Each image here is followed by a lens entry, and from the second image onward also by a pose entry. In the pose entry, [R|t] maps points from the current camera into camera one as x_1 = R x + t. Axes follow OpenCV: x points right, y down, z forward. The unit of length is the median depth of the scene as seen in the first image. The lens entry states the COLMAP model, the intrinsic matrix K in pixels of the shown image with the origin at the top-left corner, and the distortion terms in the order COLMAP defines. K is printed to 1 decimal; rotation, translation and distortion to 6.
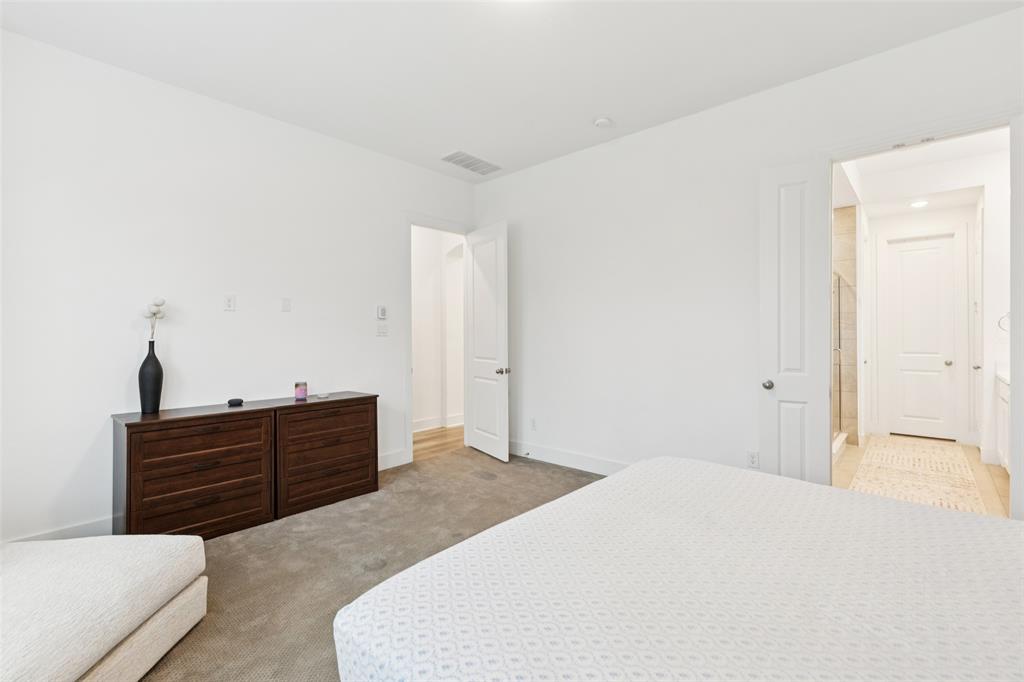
lens RADIAL K [[460.3, 0, 511.0], [0, 460.3, 334.2], [0, 0, 1]] dist [0.010647, -0.001237]
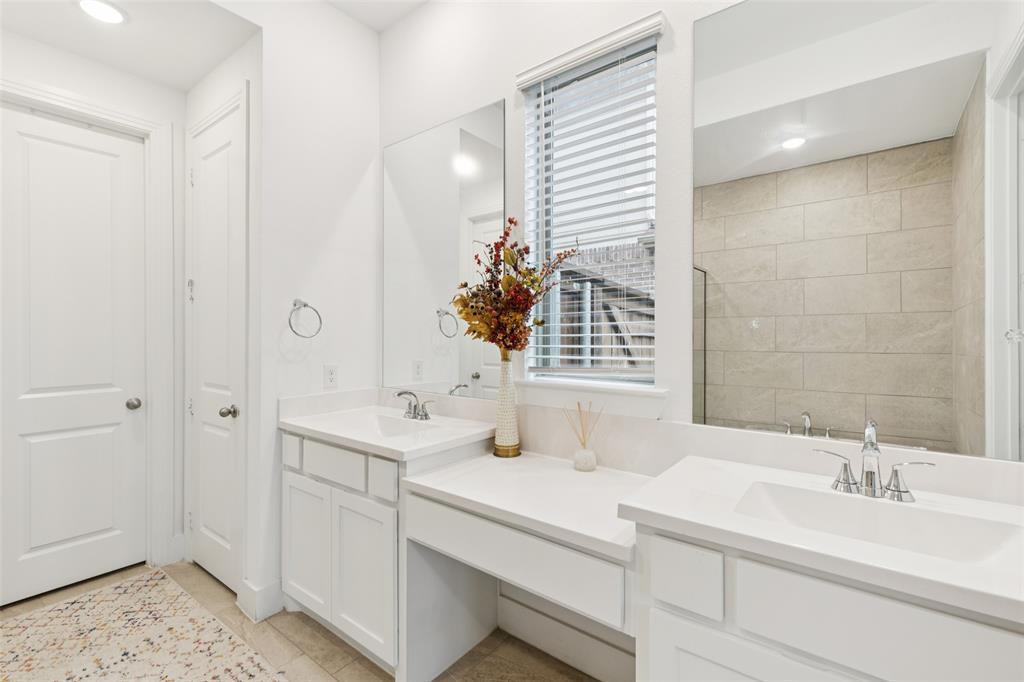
lens RADIAL K [[460.3, 0, 505.1], [0, 460.3, 332.9], [0, 0, 1]] dist [0.010647, -0.001237]
pose [[-0.060489, 0.006429, 0.998148, 0.464661], [0.005229, 0.999968, -0.006124, -0.005752], [-0.998155, 0.004849, -0.060521, 0.677183]]
